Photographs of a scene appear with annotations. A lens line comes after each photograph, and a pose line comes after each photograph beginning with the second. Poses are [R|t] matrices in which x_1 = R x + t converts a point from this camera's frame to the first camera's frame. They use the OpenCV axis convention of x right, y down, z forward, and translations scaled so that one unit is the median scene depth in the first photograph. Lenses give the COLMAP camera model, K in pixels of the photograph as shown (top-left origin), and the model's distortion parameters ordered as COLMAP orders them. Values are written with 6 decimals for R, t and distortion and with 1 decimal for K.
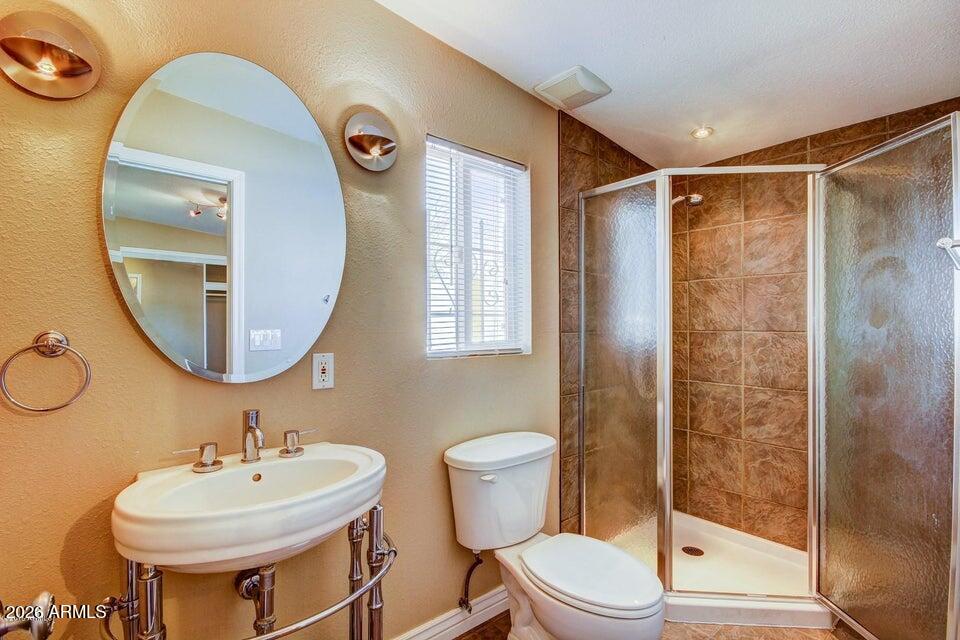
lens RADIAL K [[460.1, 0, 477.9], [0, 460.1, 323.8], [0, 0, 1]] dist [0.003656, 0.000419]
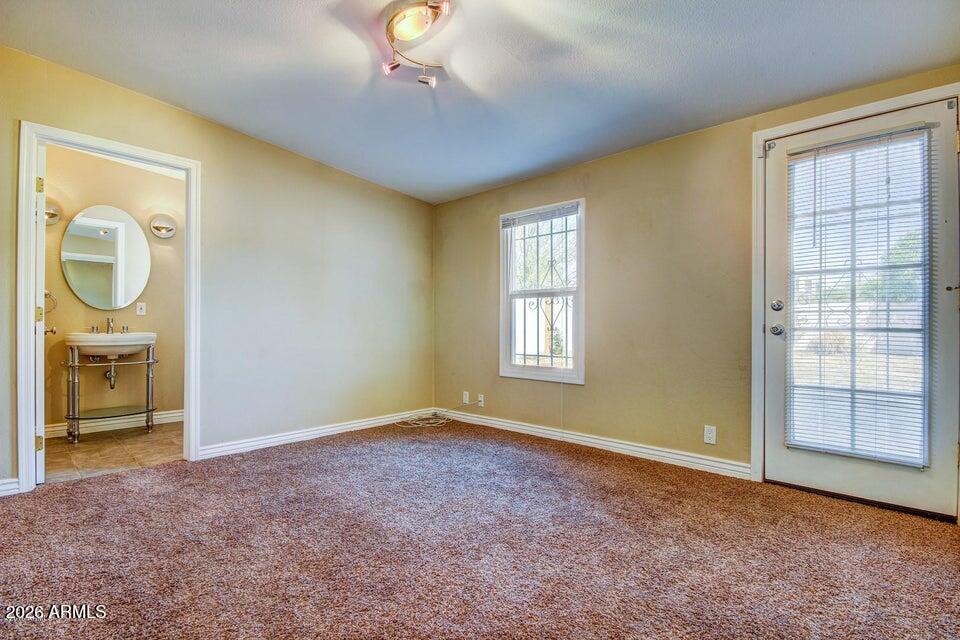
lens RADIAL K [[460.1, 0, 488.0], [0, 460.1, 325.5], [0, 0, 1]] dist [0.003656, 0.000419]
pose [[0.992195, 0.009669, 0.124318, 1.403860], [-0.008841, 0.999935, -0.007213, 0.203572], [-0.124380, 0.006058, 0.992216, -2.043001]]
